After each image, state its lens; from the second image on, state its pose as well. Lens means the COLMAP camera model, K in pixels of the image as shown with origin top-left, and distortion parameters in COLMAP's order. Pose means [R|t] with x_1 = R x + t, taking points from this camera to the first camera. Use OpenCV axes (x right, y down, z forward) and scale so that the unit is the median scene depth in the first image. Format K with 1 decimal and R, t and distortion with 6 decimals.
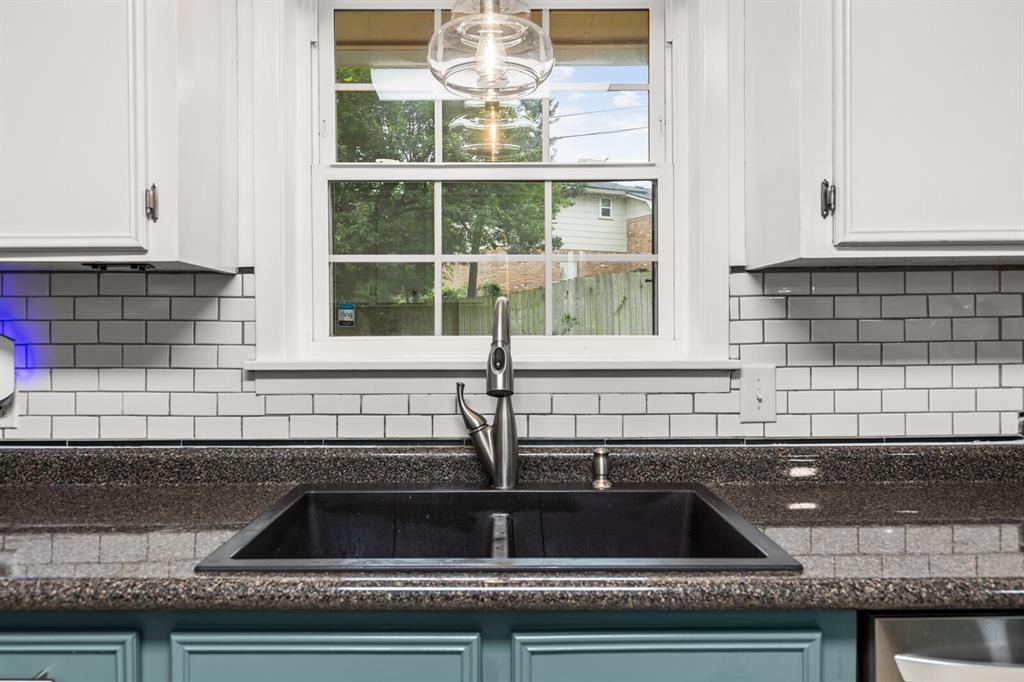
lens RADIAL K [[768.7, 0, 511.9], [0, 768.7, 328.4], [0, 0, 1]] dist [0.006822, 0.002258]
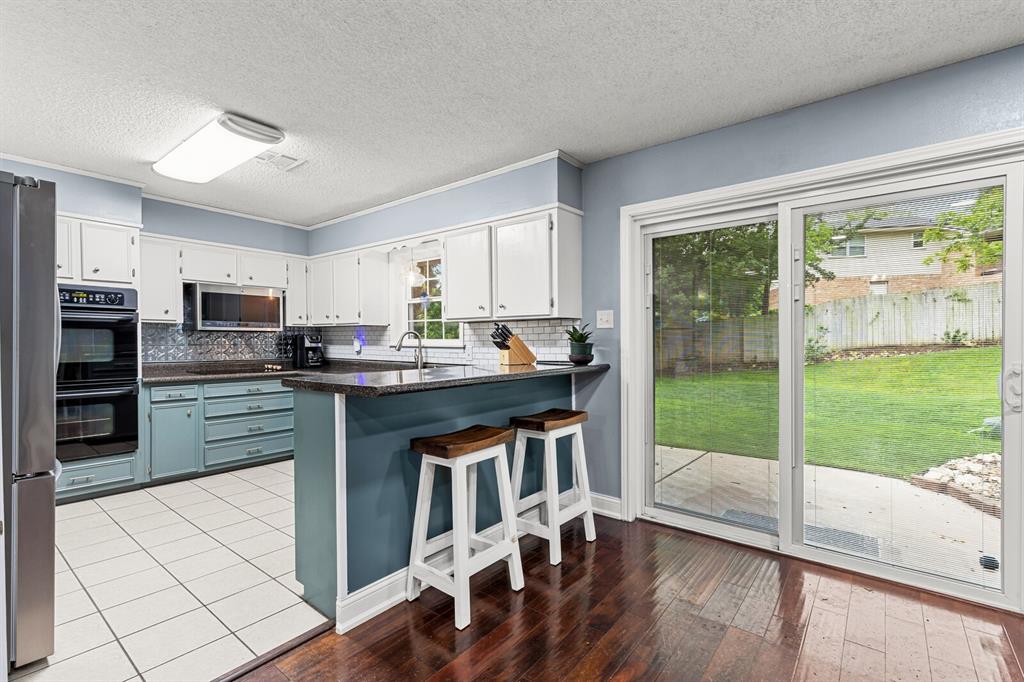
lens RADIAL K [[466.4, 0, 506.5], [0, 466.4, 346.6], [0, 0, 1]] dist [0.006751, -0.000044]
pose [[0.770781, 0.014391, -0.636937, 2.026859], [0.000995, 0.999716, 0.023791, -0.009007], [0.637099, -0.018972, 0.770548, -0.745542]]
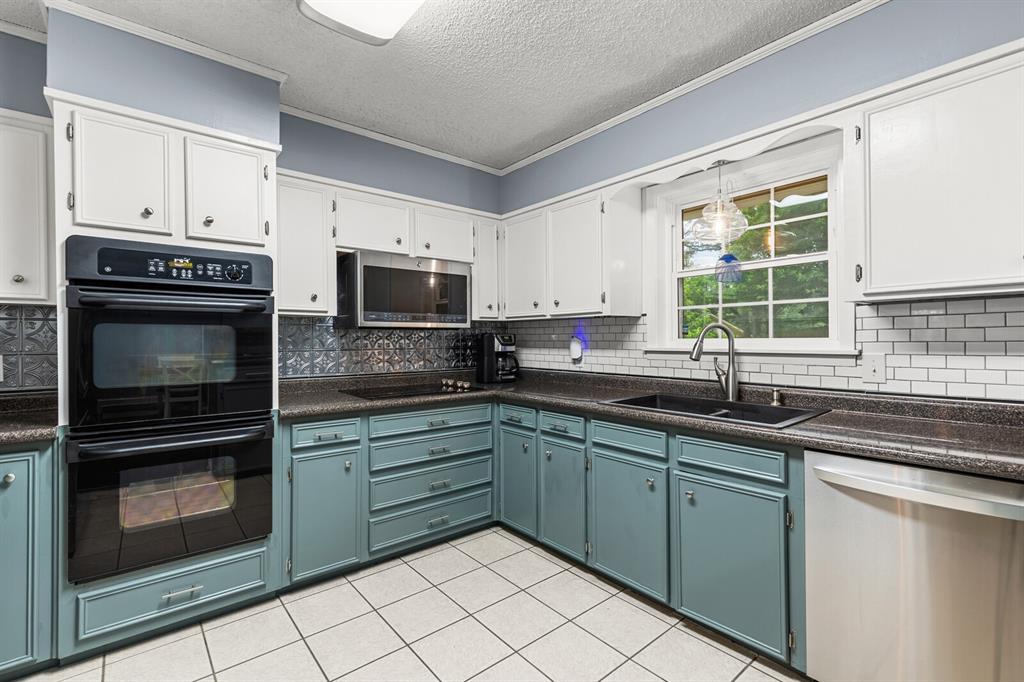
lens RADIAL K [[460.1, 0, 509.6], [0, 460.1, 339.2], [0, 0, 1]] dist [0.007860, -0.000491]
pose [[0.629943, 0.000513, -0.776642, 0.648800], [0.009562, 0.999919, 0.008416, -0.005871], [0.776583, -0.012728, 0.629887, -0.437768]]
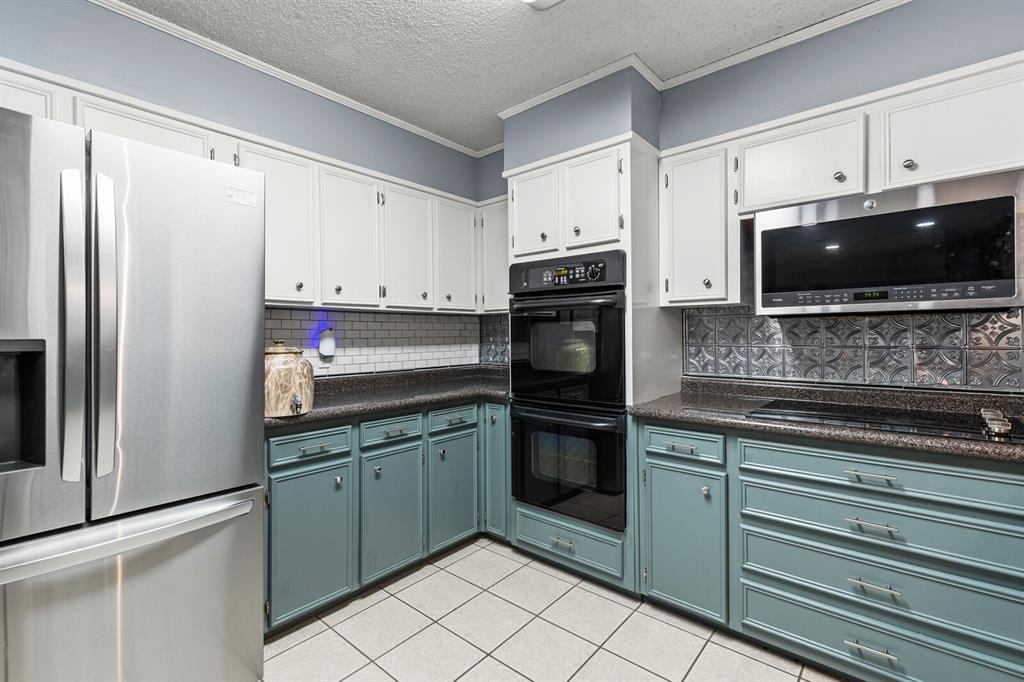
lens RADIAL K [[460.1, 0, 509.6], [0, 460.1, 339.2], [0, 0, 1]] dist [0.007860, -0.000491]
pose [[-0.658419, 0.015095, -0.752500, 0.390323], [0.018988, 0.999814, 0.003442, 0.003120], [0.752412, -0.012023, -0.658583, 0.445716]]
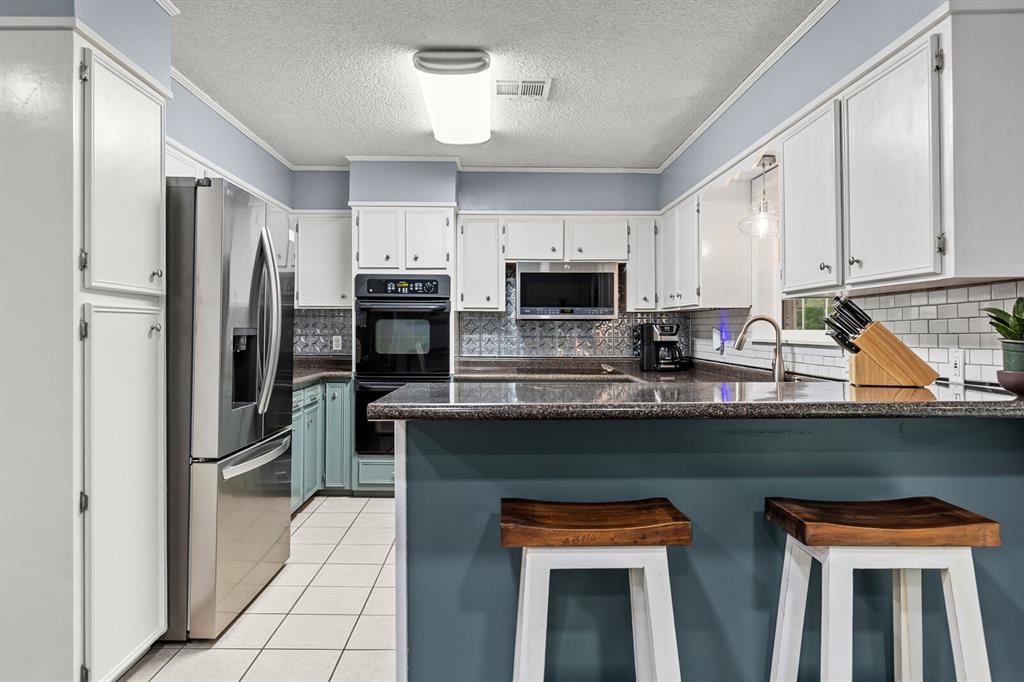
lens RADIAL K [[661.4, 0, 496.9], [0, 661.4, 327.2], [0, 0, 1]] dist [0.002361, 0.000931]
pose [[-0.004775, 0.000643, -0.999988, 2.094044], [0.006833, 0.999976, 0.000611, -0.005784], [0.999965, -0.006830, -0.004780, 0.072430]]
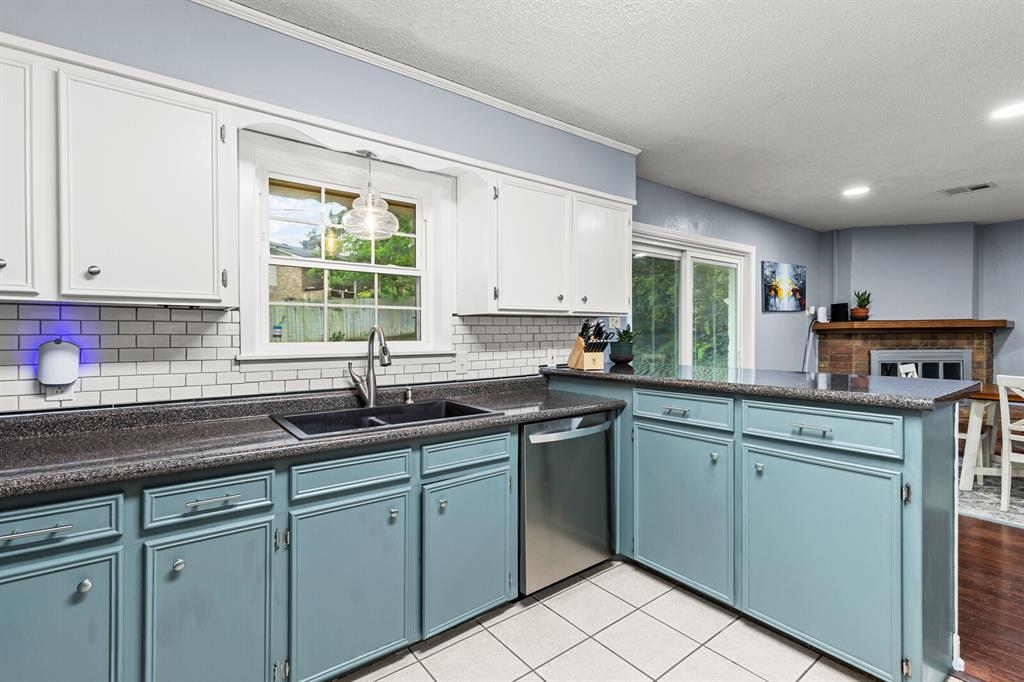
lens RADIAL K [[460.1, 0, 509.6], [0, 460.1, 339.2], [0, 0, 1]] dist [0.007860, -0.000491]
pose [[0.806604, -0.005578, 0.591065, -0.473219], [0.000933, 0.999966, 0.008162, -0.007832], [-0.591091, -0.006032, 0.806582, -0.354855]]
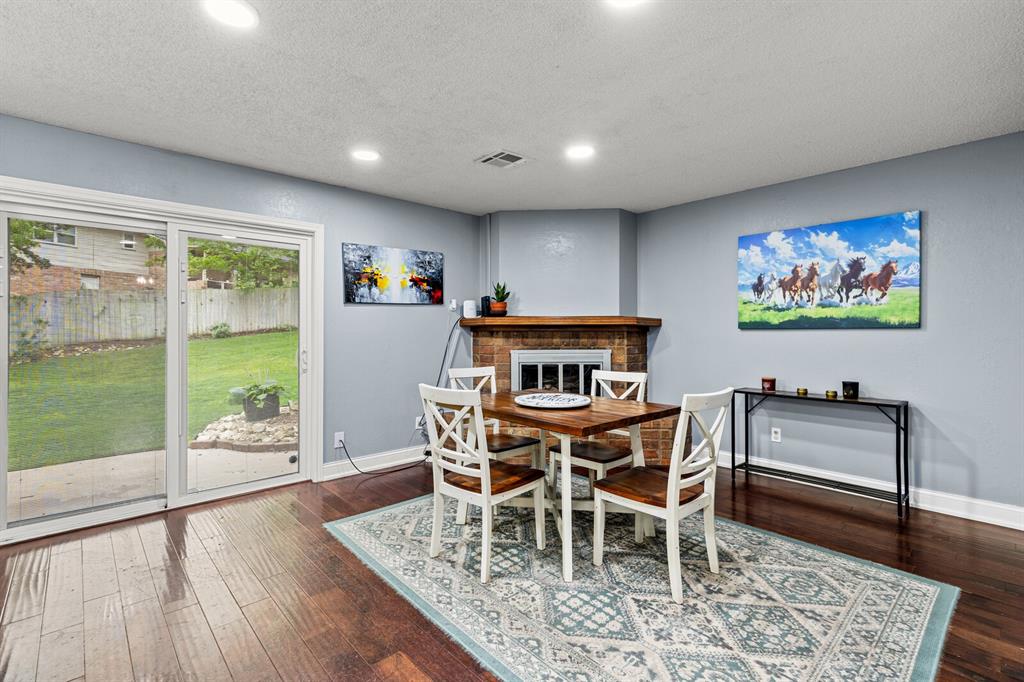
lens RADIAL K [[465.9, 0, 508.3], [0, 465.9, 323.9], [0, 0, 1]] dist [0.010419, -0.000041]
pose [[0.740183, 0.018491, 0.672151, 1.471812], [-0.007723, 0.999790, -0.019000, -0.008293], [-0.672361, 0.008873, 0.740170, -1.316241]]
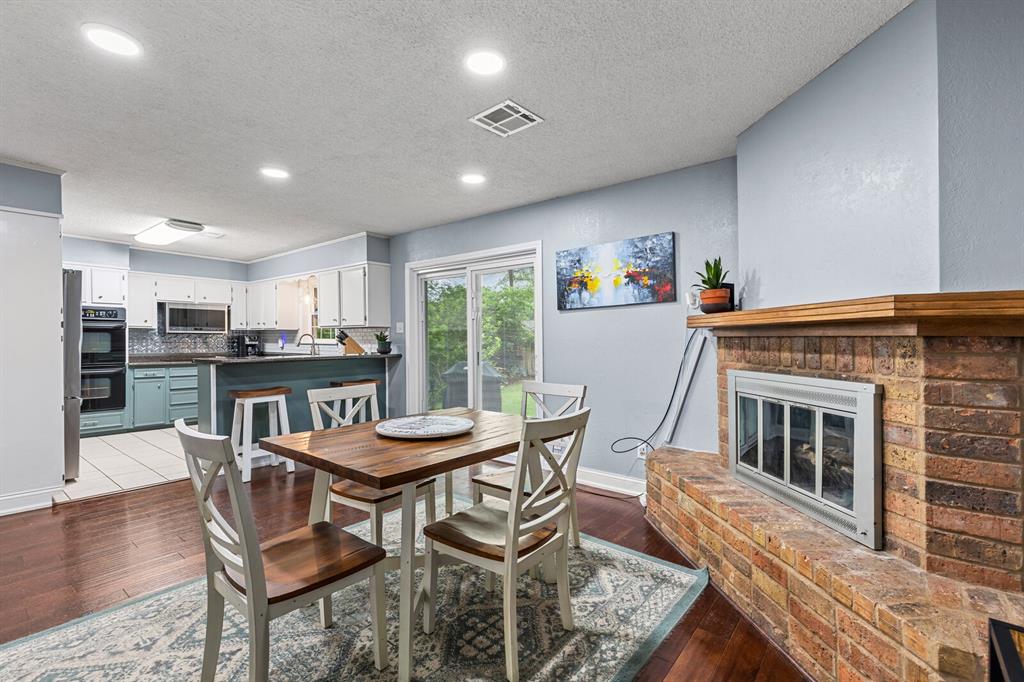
lens RADIAL K [[460.1, 0, 509.6], [0, 460.1, 339.2], [0, 0, 1]] dist [0.007860, -0.000491]
pose [[0.773495, 0.006579, -0.633769, 3.780876], [-0.000475, 0.999952, 0.009800, -0.026032], [0.633803, -0.007280, 0.773461, -1.025225]]
